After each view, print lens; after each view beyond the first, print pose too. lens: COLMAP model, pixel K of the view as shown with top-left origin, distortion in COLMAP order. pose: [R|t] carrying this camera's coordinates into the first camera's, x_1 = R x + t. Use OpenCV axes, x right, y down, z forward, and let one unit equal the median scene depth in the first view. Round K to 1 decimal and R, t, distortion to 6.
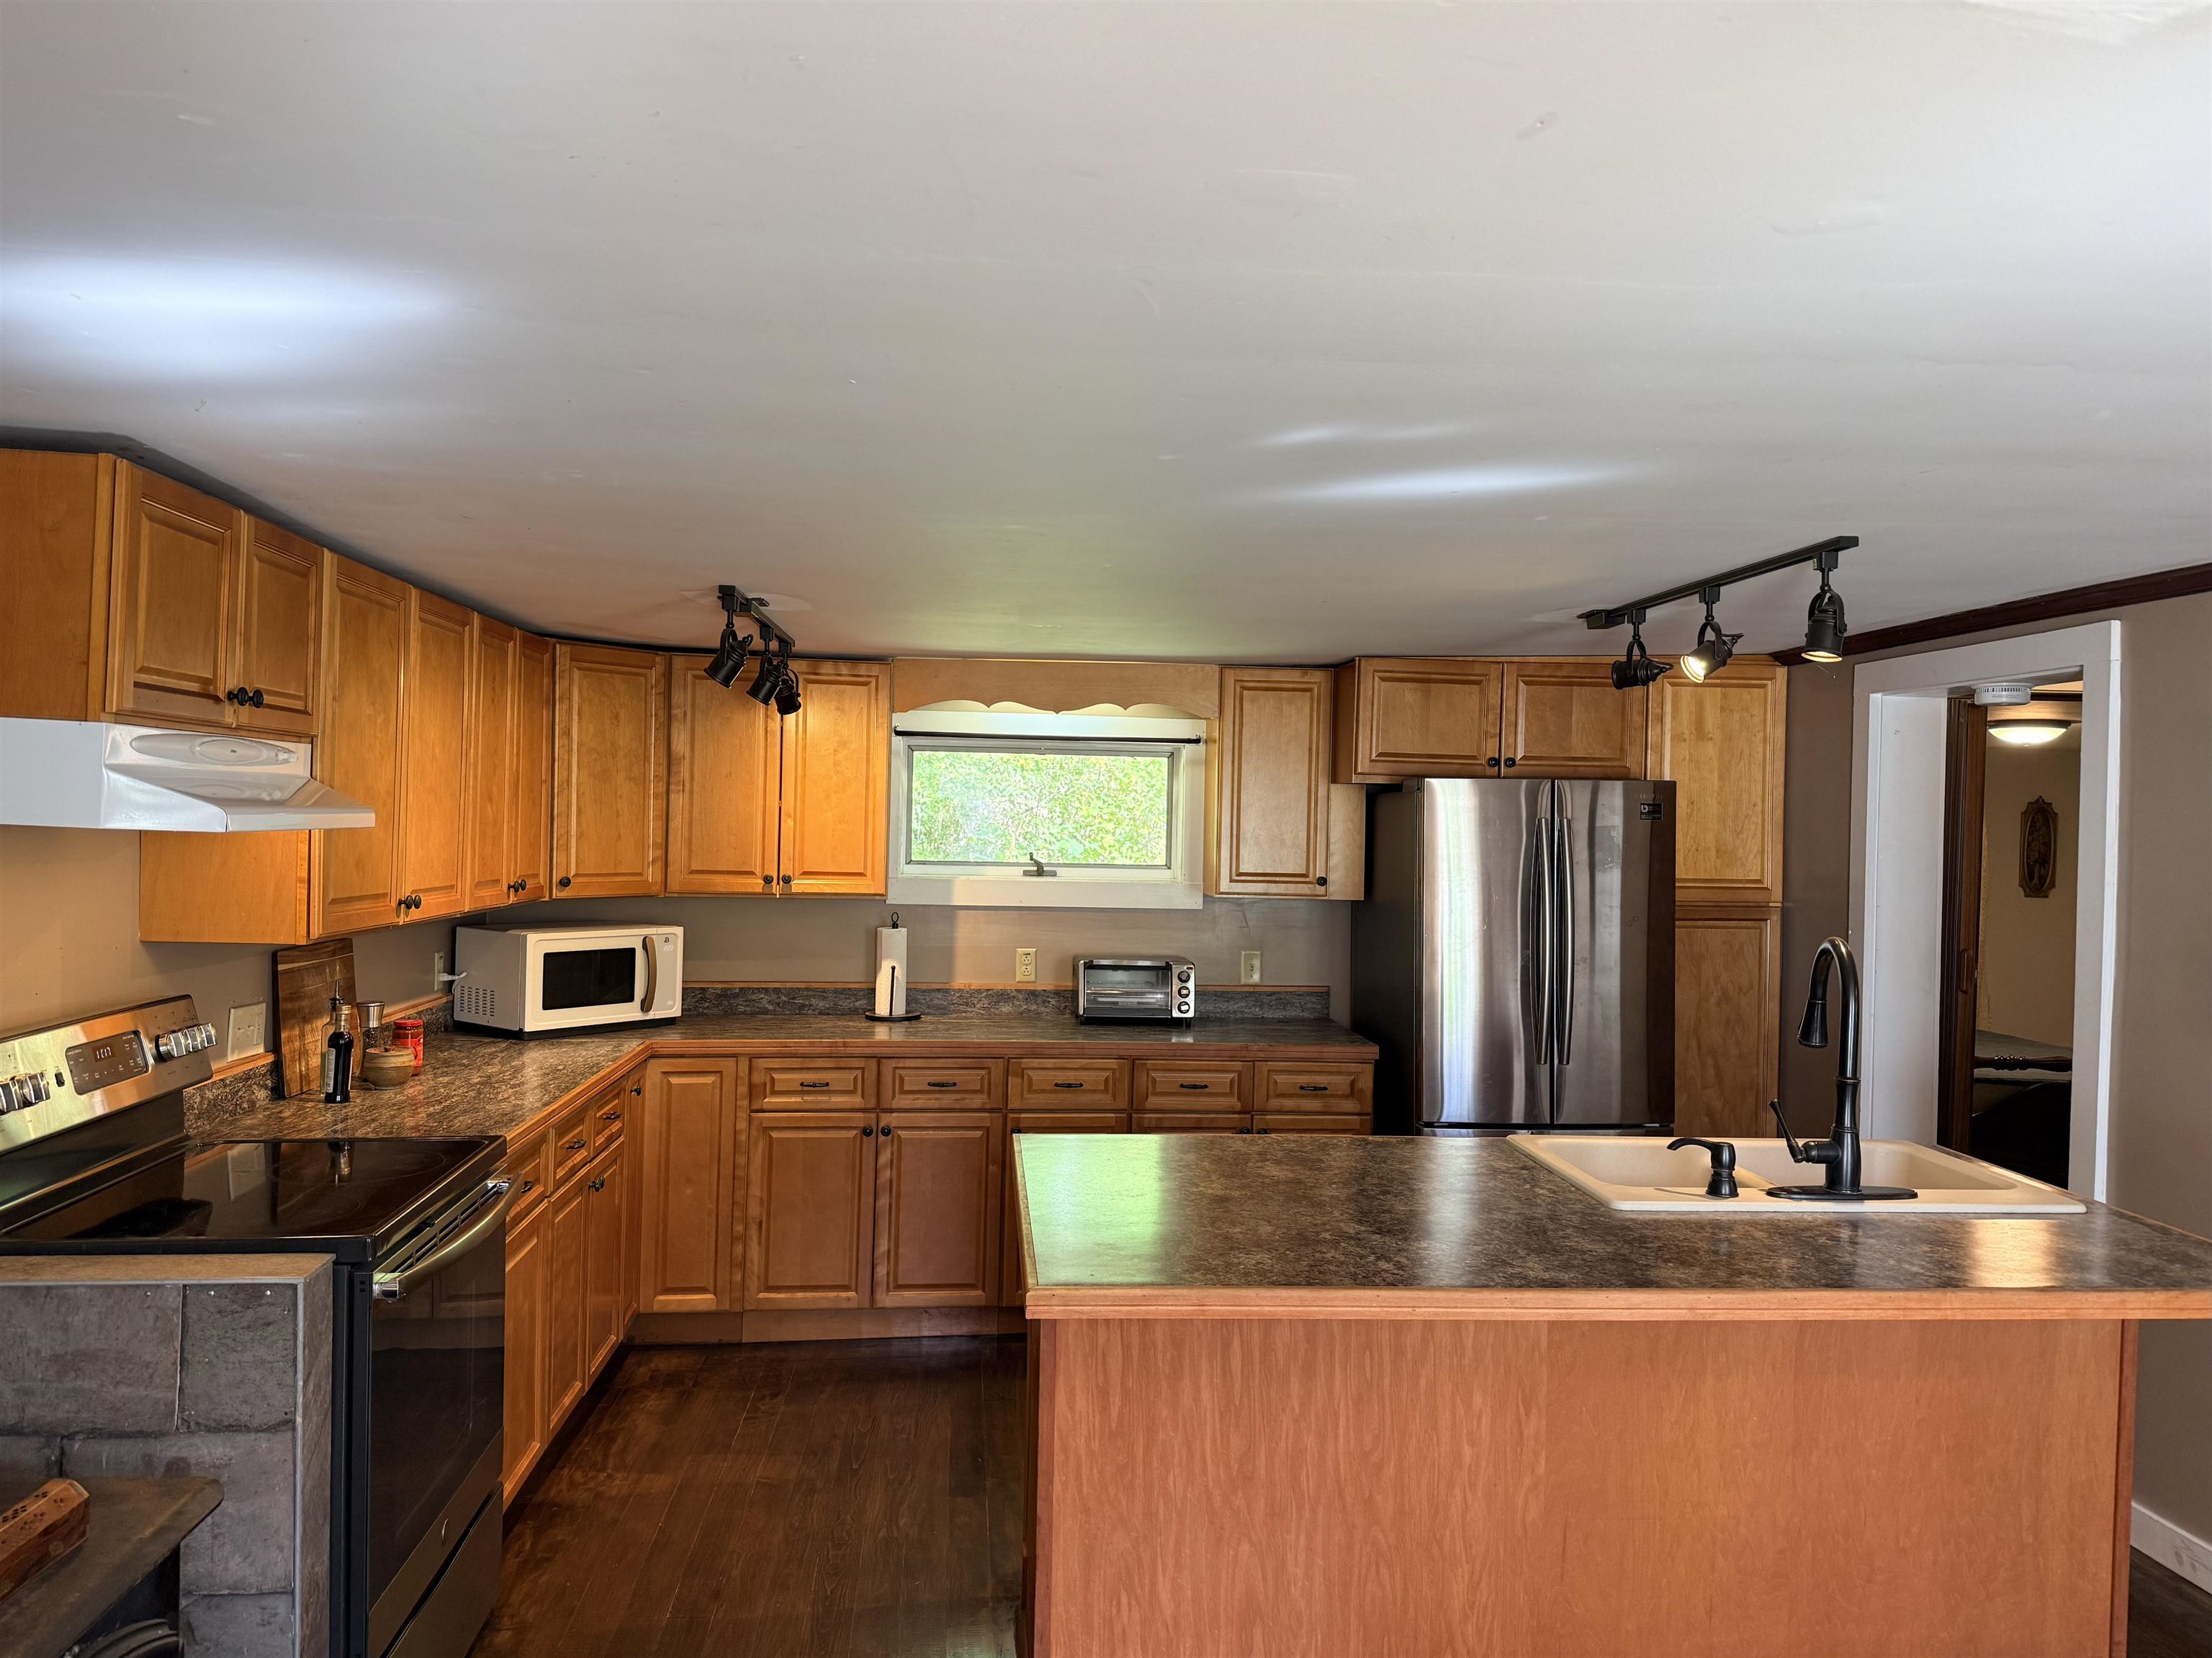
lens RADIAL K [[1568.9, 0, 1110.8], [0, 1568.9, 841.1], [0, 0, 1]] dist [0.053646, -0.060840]
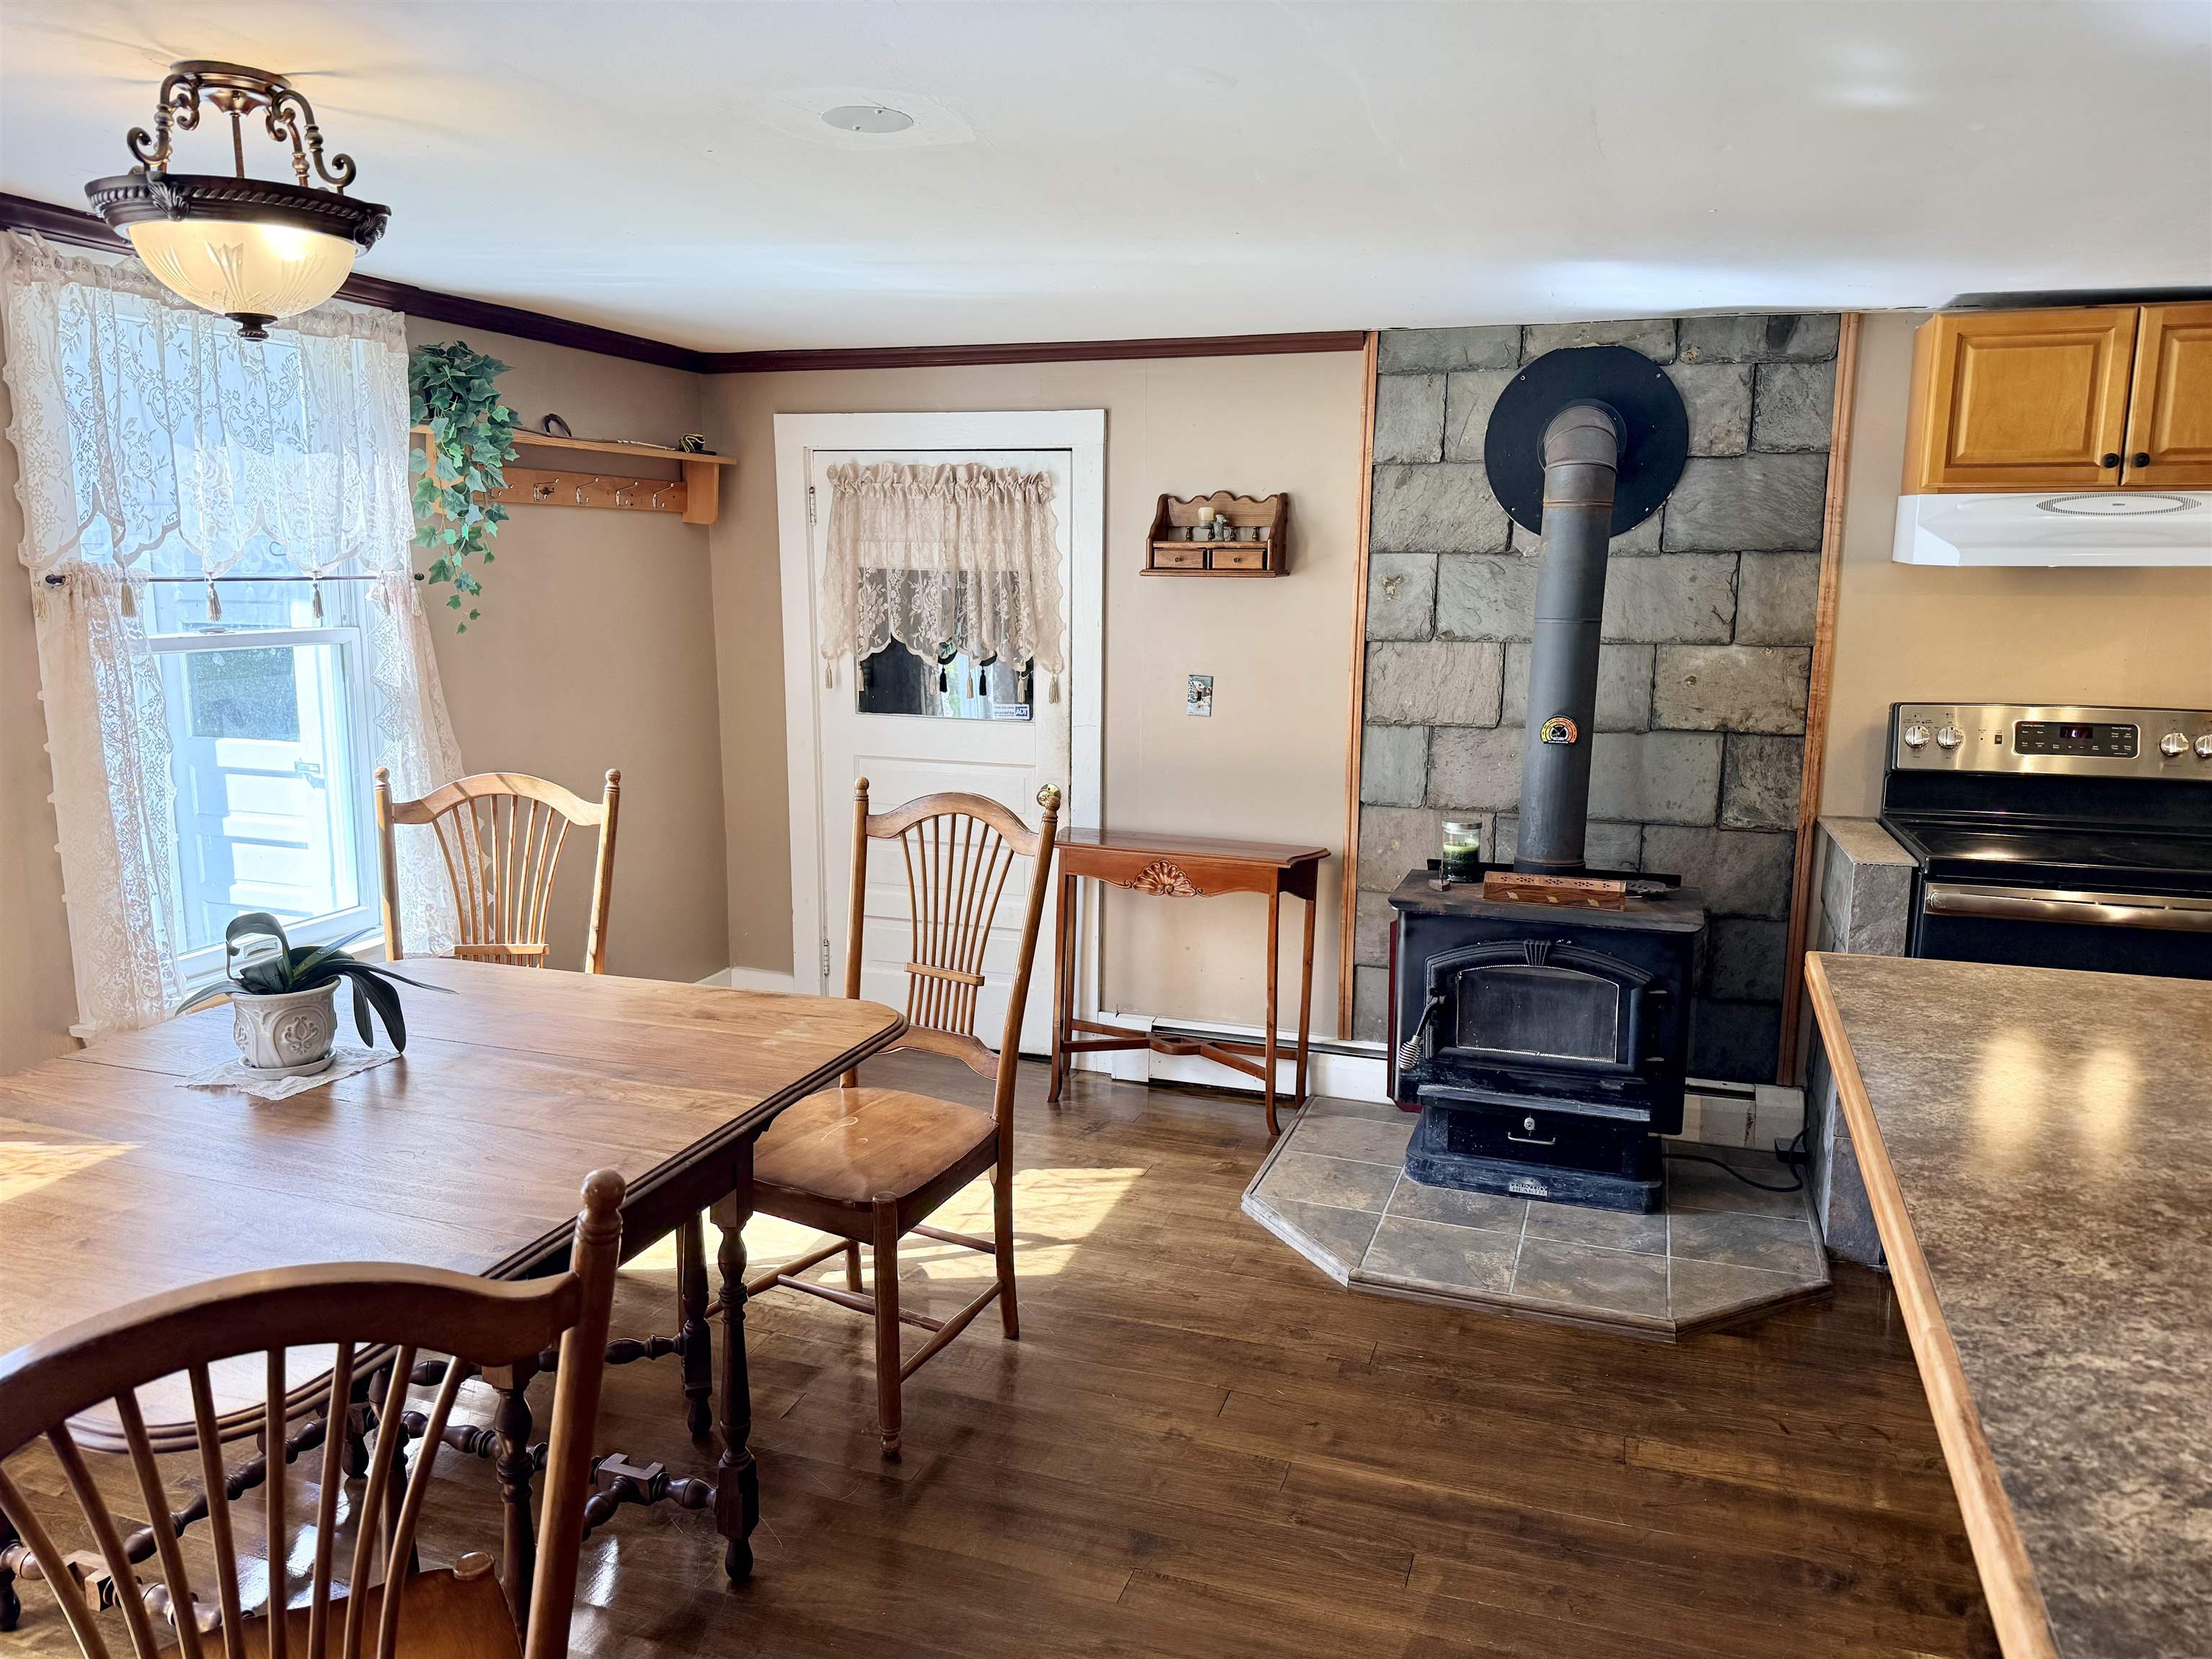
lens RADIAL K [[1569.1, 0, 1113.5], [0, 1569.1, 835.8], [0, 0, 1]] dist [0.053646, -0.060840]
pose [[-0.412601, 0.130425, -0.901526, 0.519185], [-0.027547, 0.987457, 0.155464, 0.015061], [0.910495, 0.088978, -0.403833, 0.431959]]
